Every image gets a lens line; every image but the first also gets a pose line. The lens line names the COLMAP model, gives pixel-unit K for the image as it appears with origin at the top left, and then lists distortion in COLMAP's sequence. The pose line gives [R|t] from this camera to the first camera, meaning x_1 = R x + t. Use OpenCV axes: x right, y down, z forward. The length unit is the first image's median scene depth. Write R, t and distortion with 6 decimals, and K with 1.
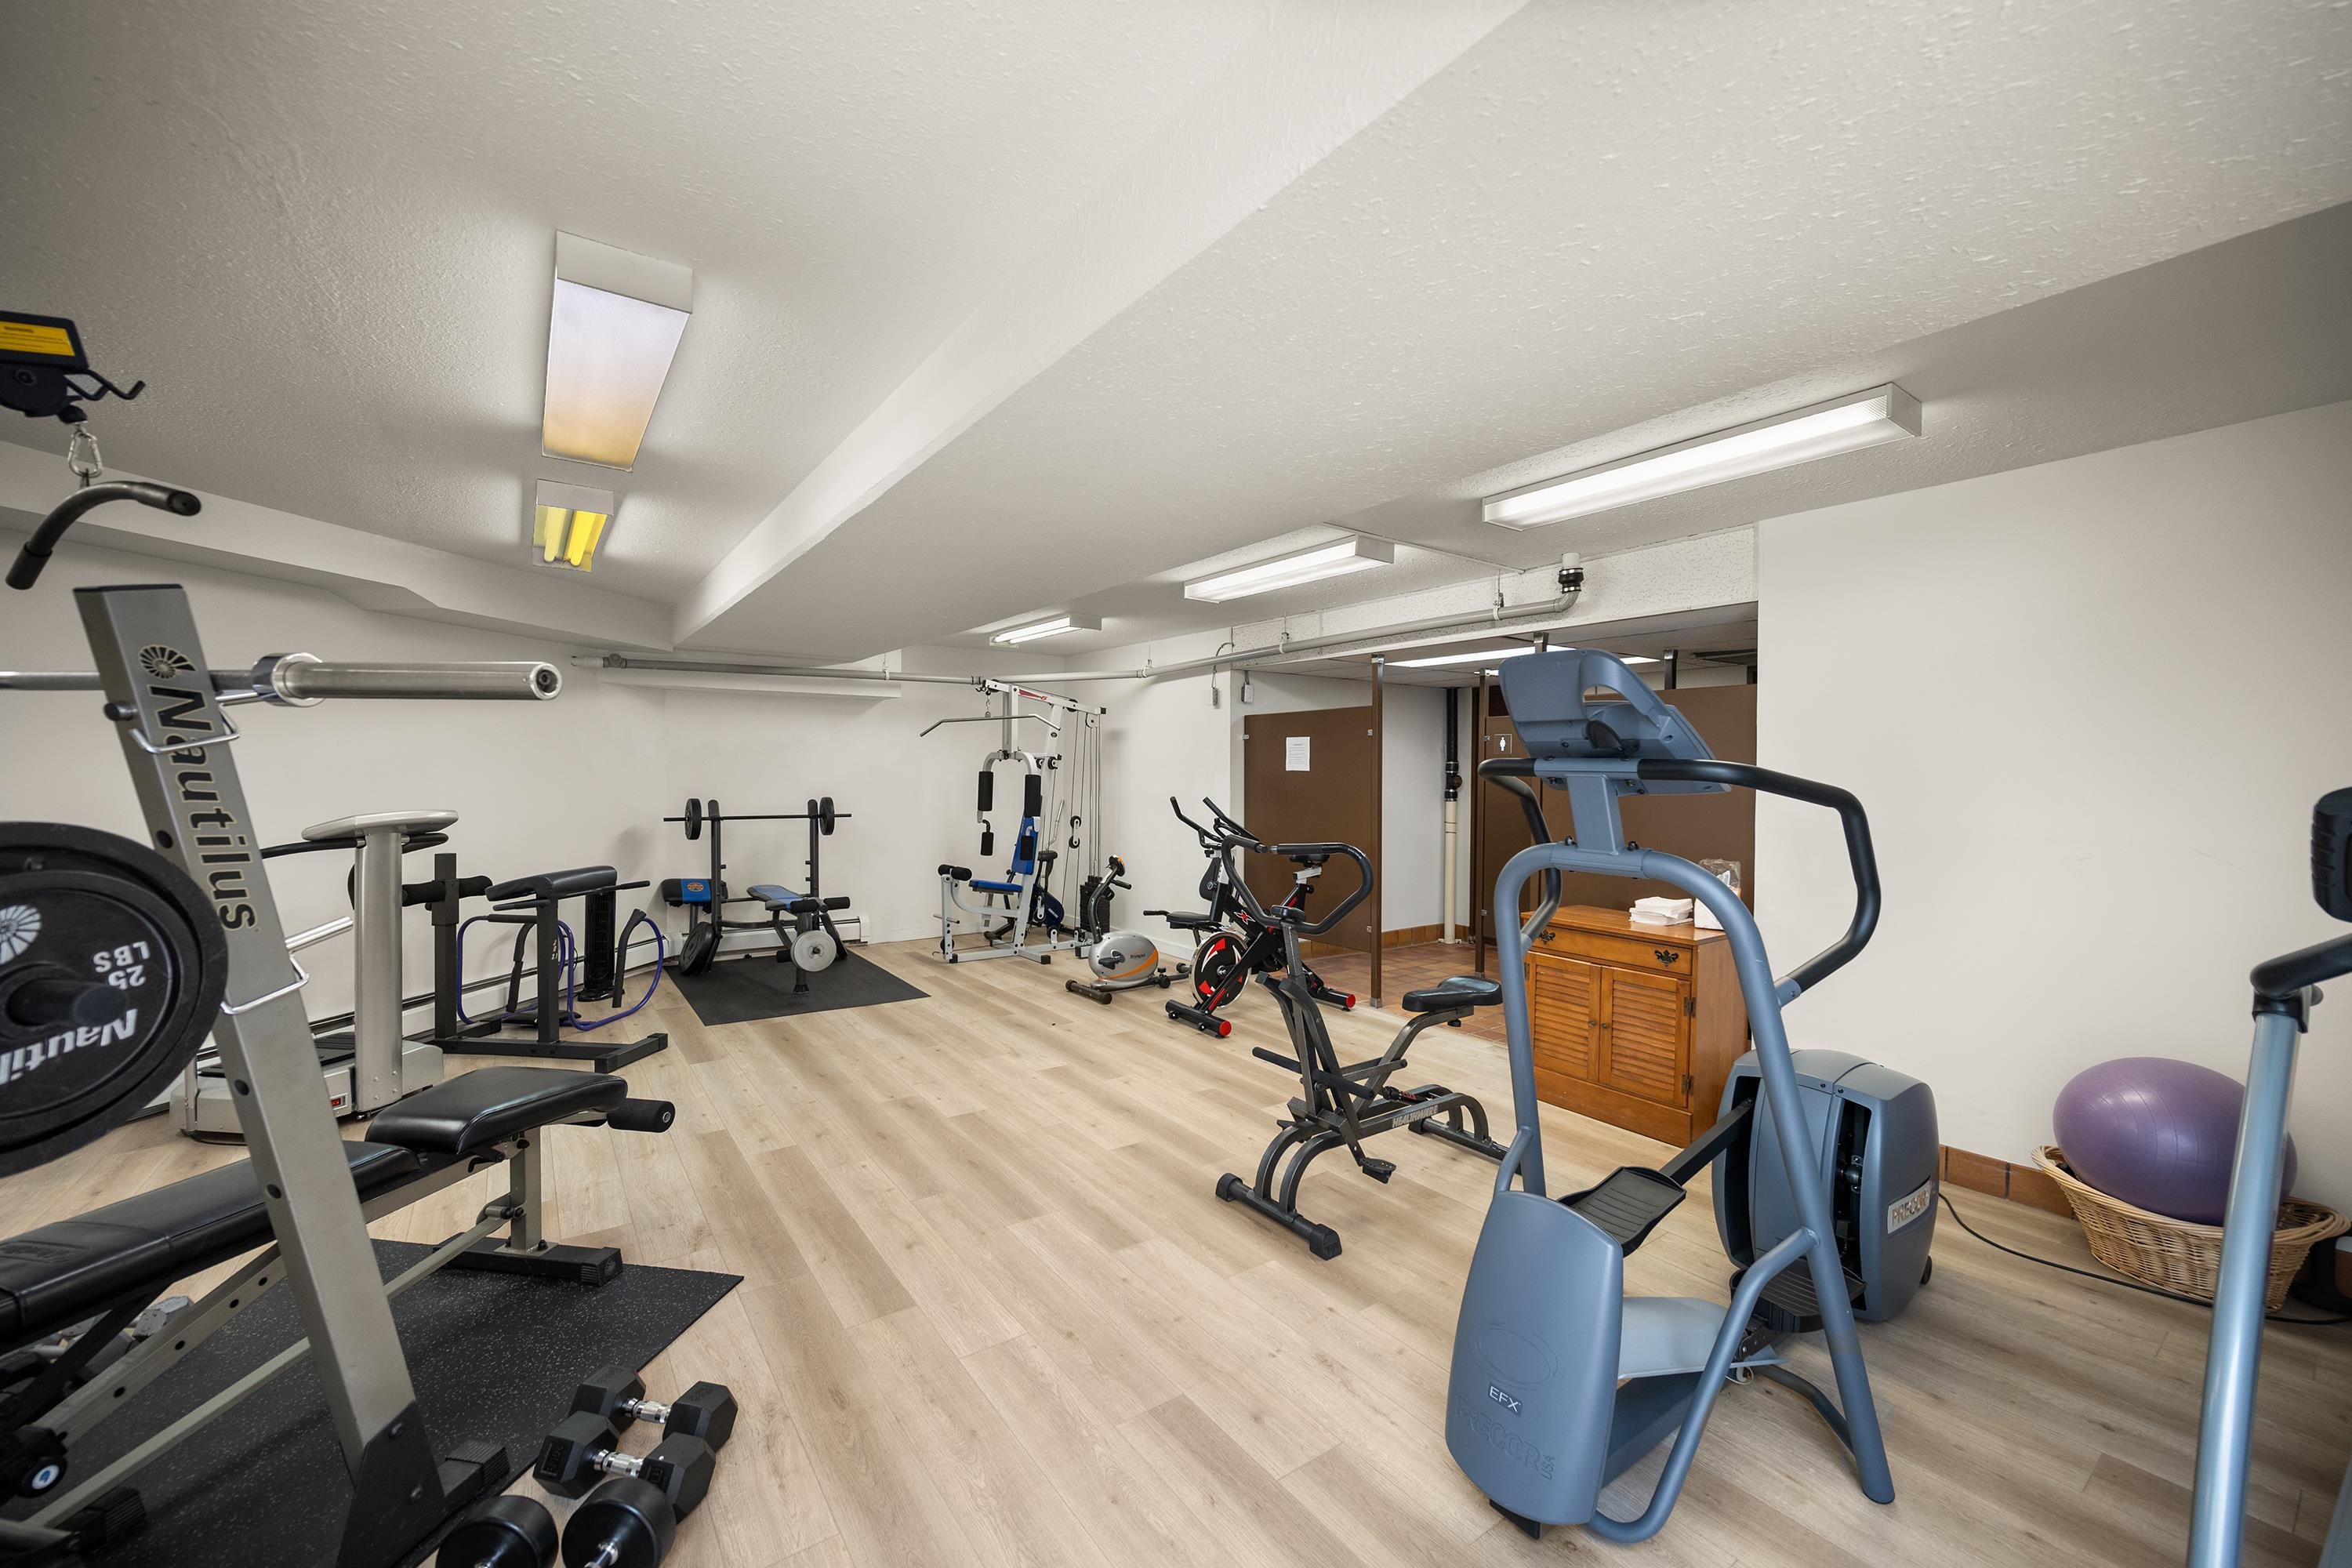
lens RADIAL K [[917.3, 0, 1172.7], [0, 917.3, 781.0], [0, 0, 1]] dist [-0.001541, -0.000298]
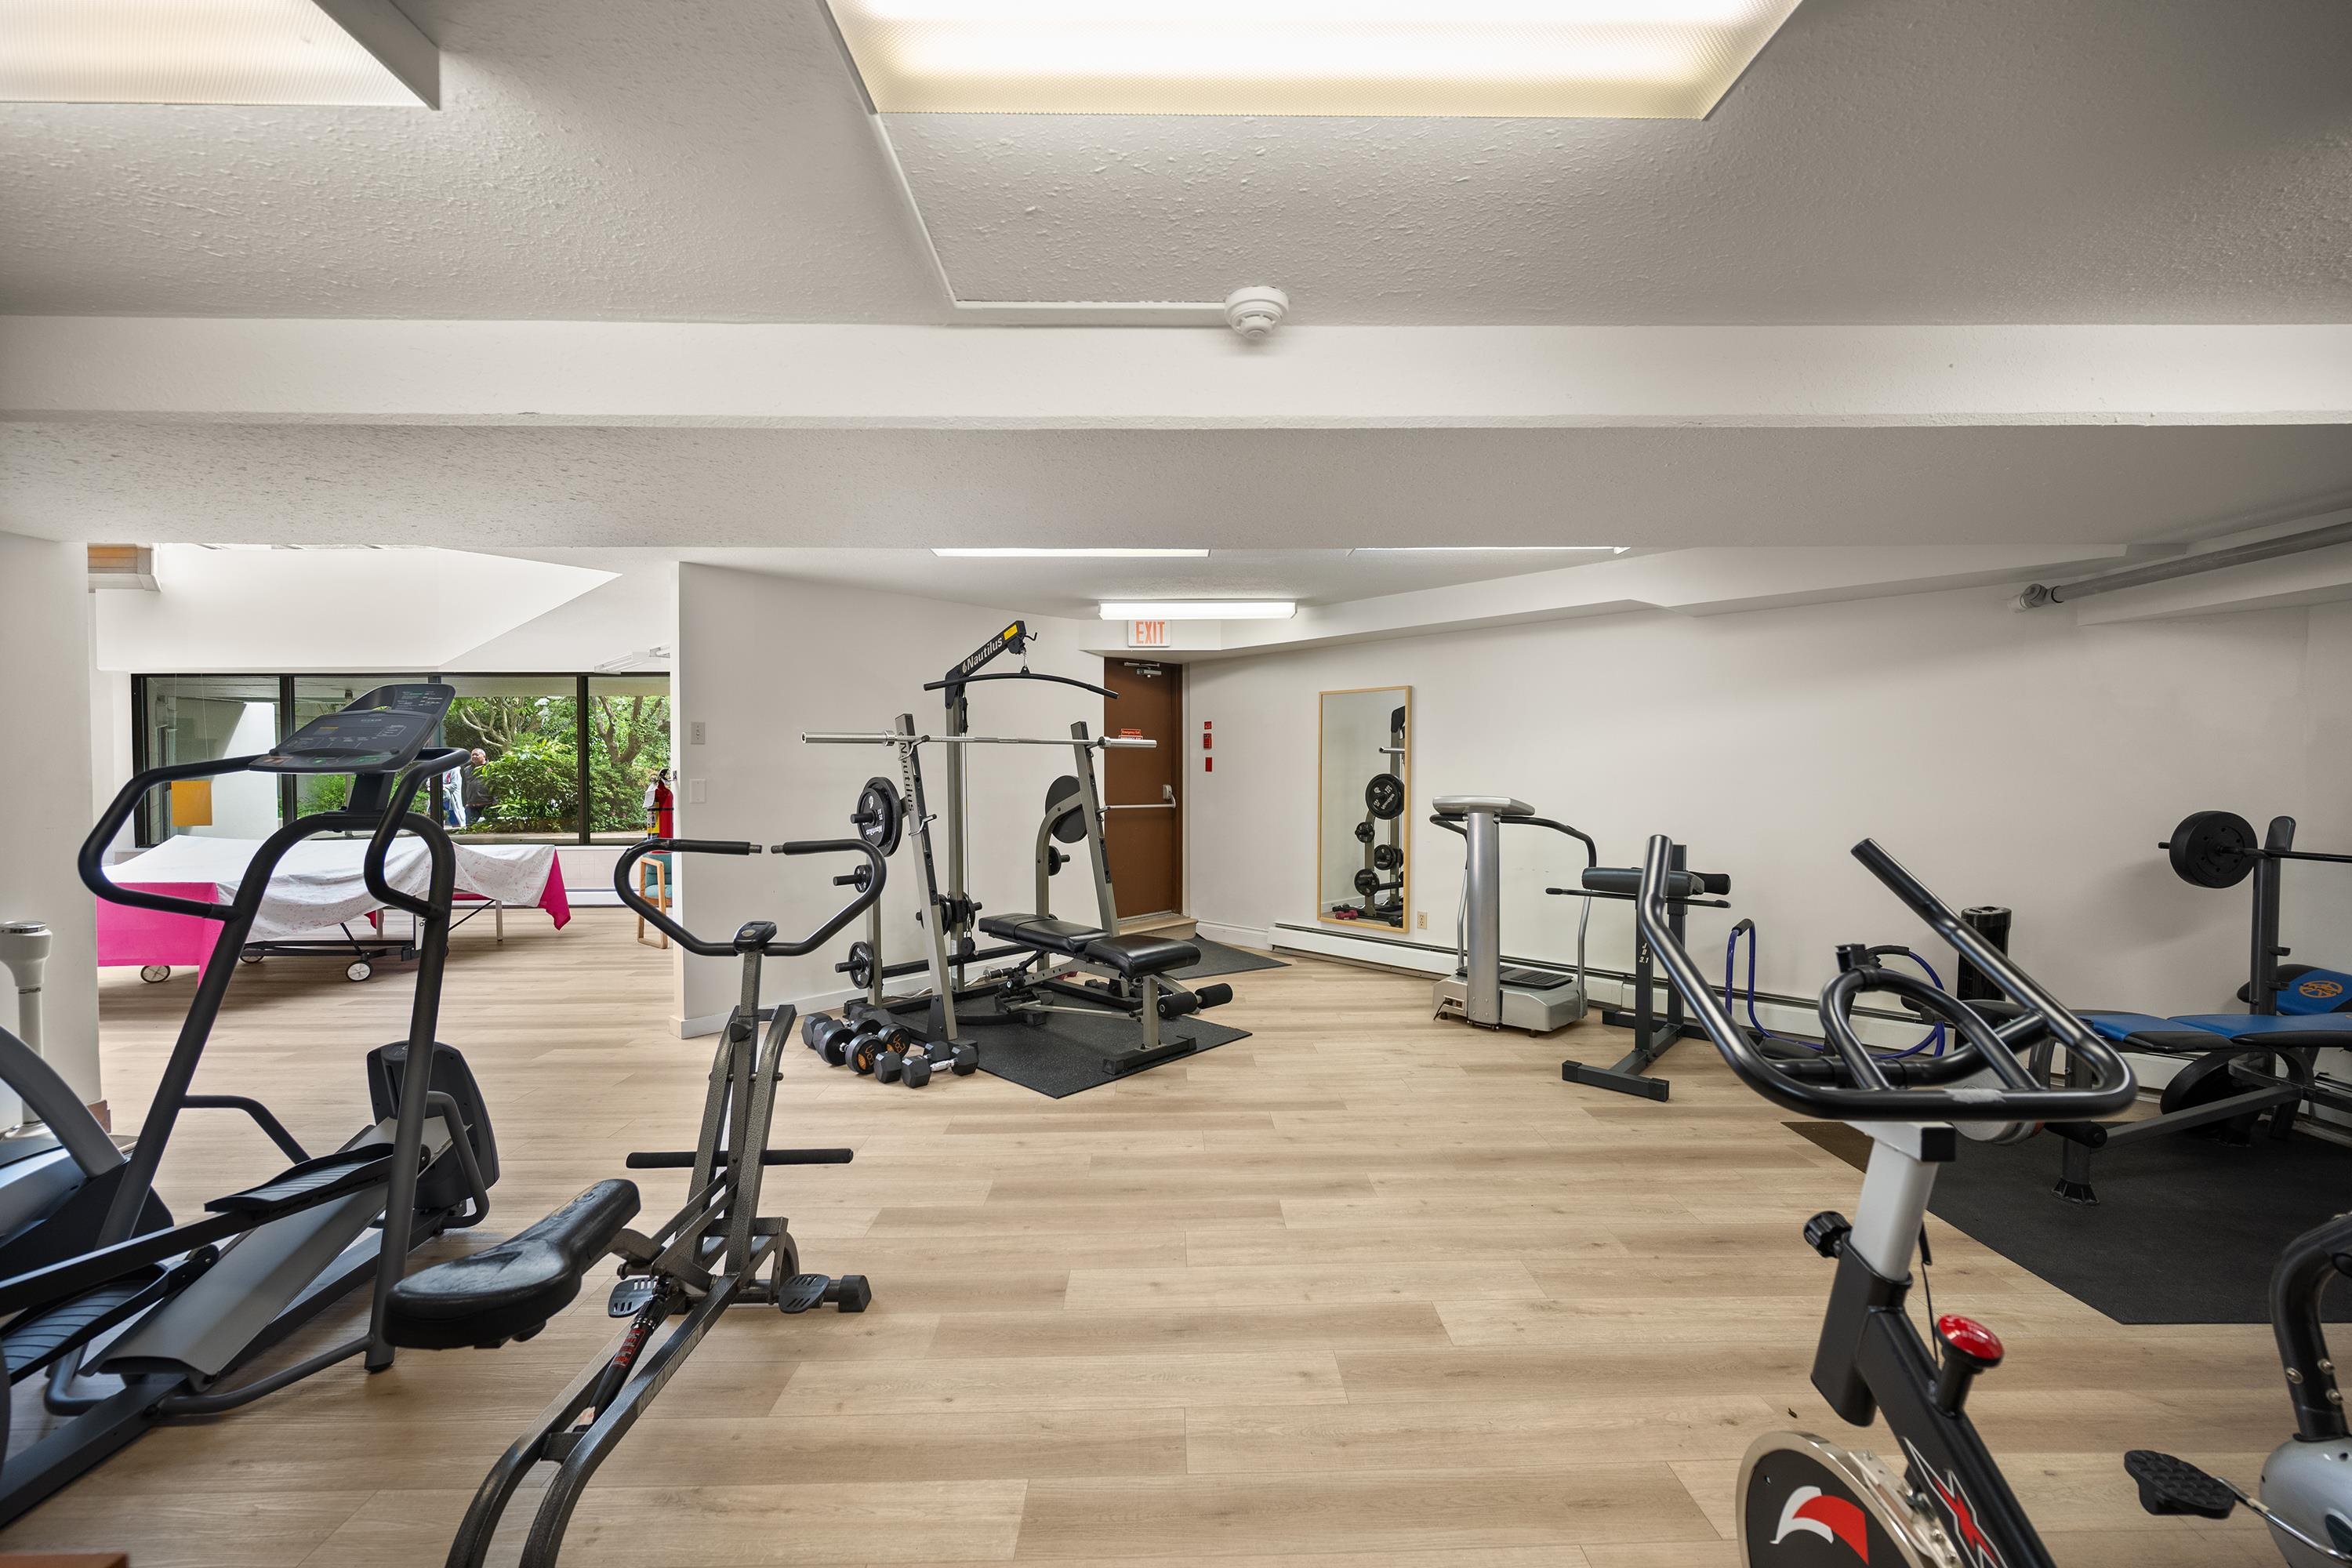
lens RADIAL K [[917.3, 0, 1177.1], [0, 917.3, 784.2], [0, 0, 1]] dist [-0.001541, -0.000298]
pose [[-0.573661, 0.010796, -0.819022, 0.456021], [-0.001971, 0.999892, 0.014560, -0.000092], [0.819090, 0.009967, -0.573578, 1.412206]]
